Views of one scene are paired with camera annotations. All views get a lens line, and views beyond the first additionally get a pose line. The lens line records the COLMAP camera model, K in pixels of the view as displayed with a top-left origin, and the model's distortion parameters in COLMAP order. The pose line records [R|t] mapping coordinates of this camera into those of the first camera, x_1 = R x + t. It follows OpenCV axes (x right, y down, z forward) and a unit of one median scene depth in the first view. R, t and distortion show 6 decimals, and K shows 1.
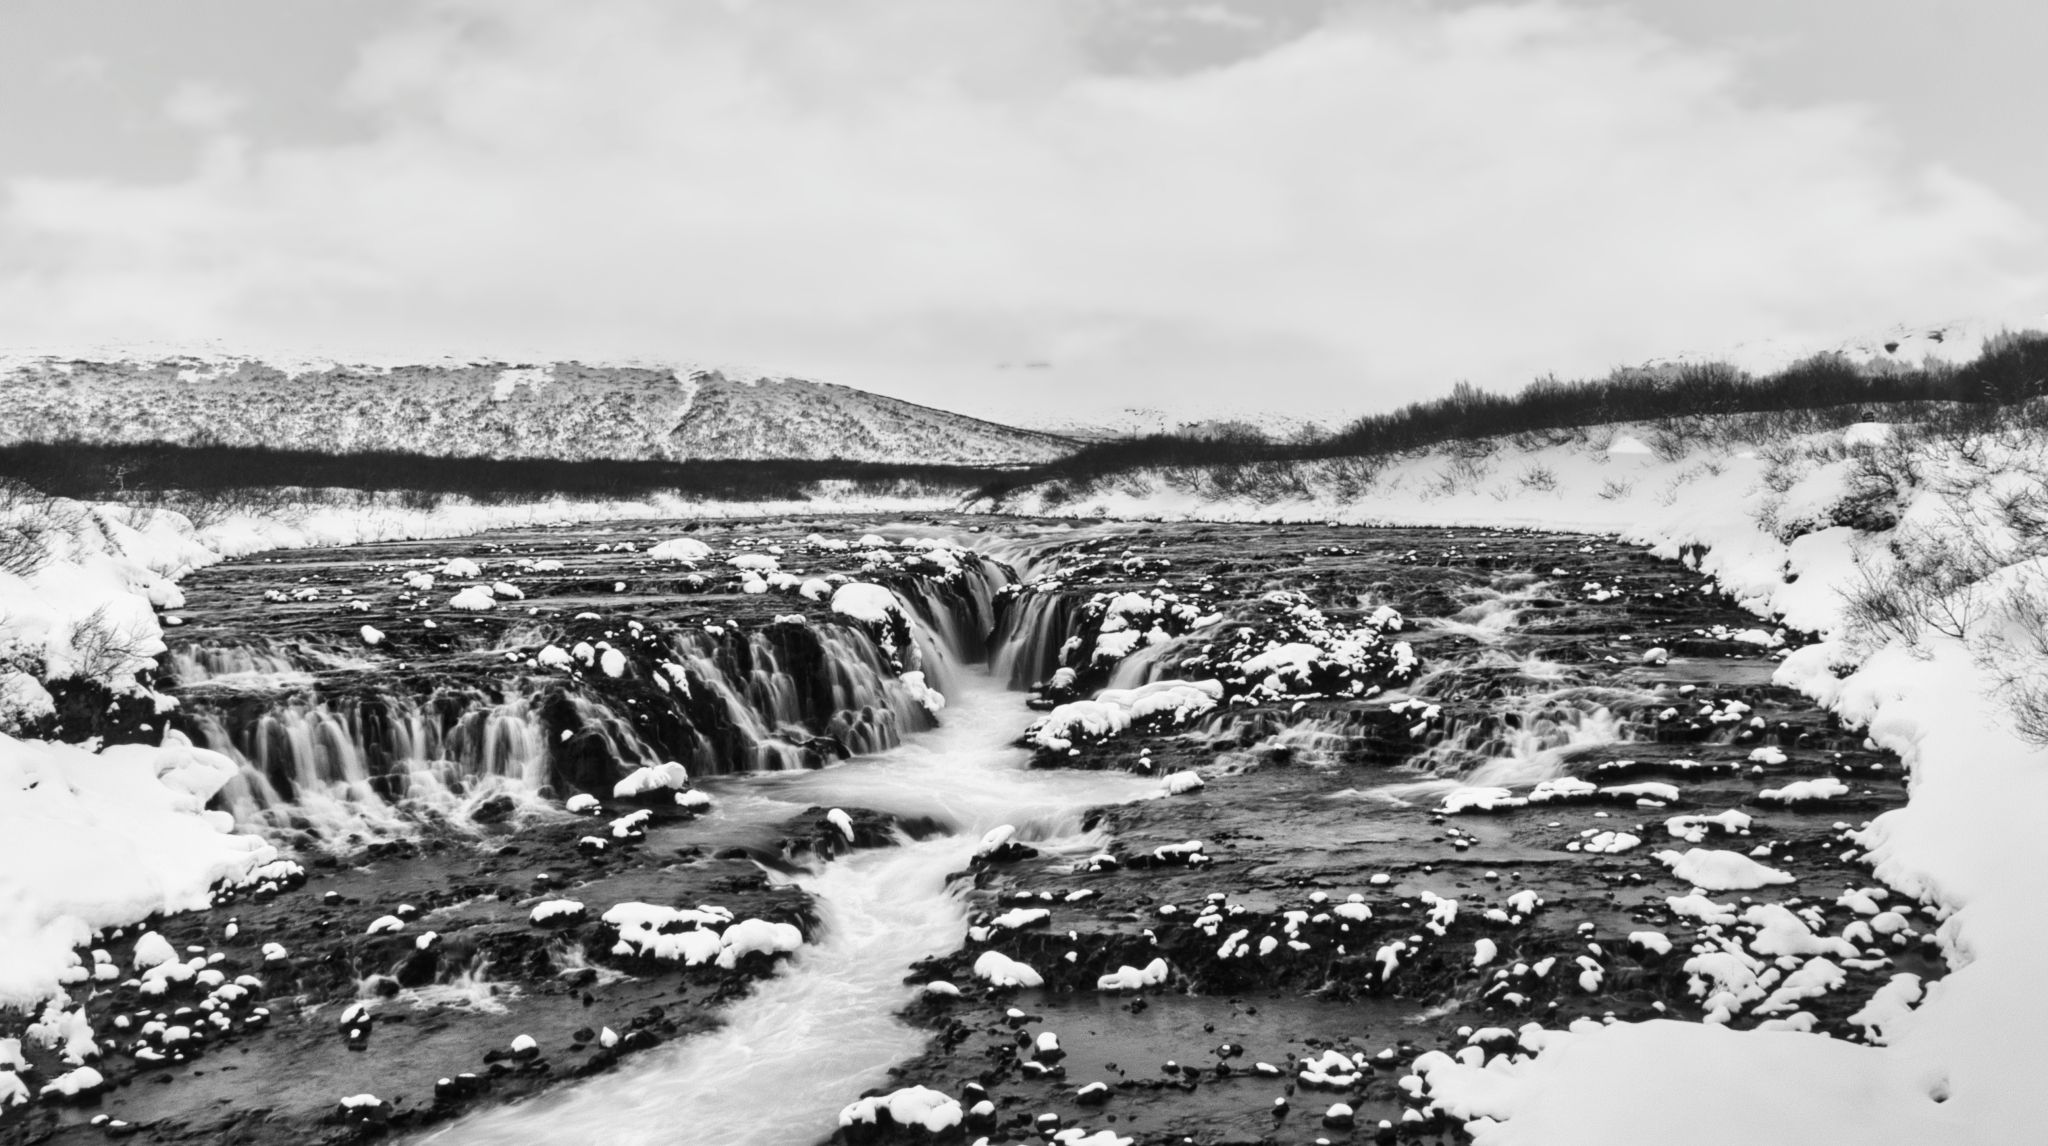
lens RADIAL K [[1796.2, 0, 1023.6], [0, 1796.2, 389.4], [0, 0, 1]] dist [-0.072646, 0.000206]
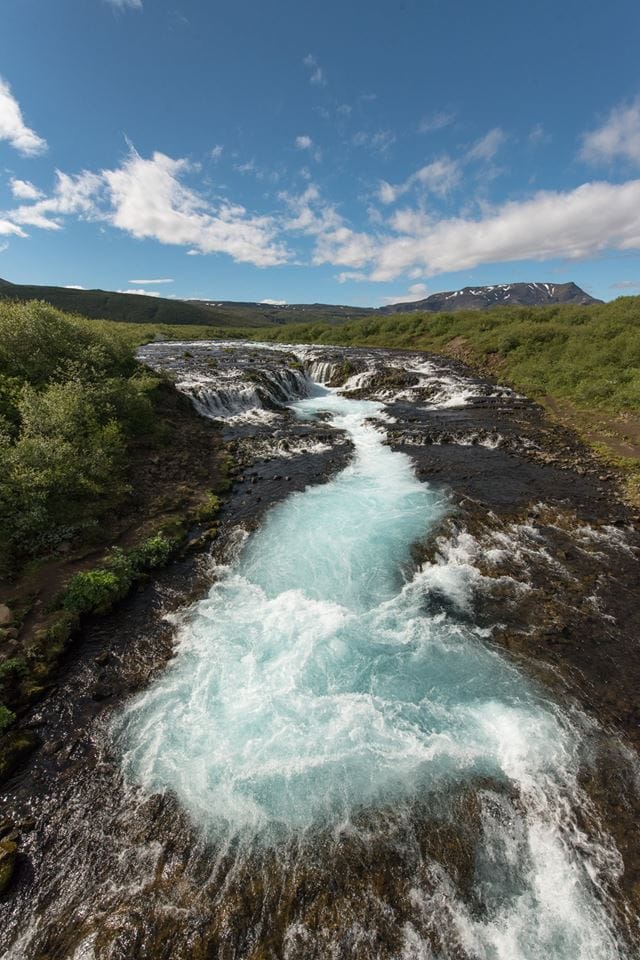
lens RADIAL K [[374.5, 0, 320.0], [0, 374.5, 480.0], [0, 0, 1]] dist [-0.001280, -0.000017]
pose [[0.981048, -0.050595, 0.187042, -0.291469], [-0.030823, 0.912266, 0.408437, -0.006661], [-0.191297, -0.406461, 0.893417, 0.022396]]
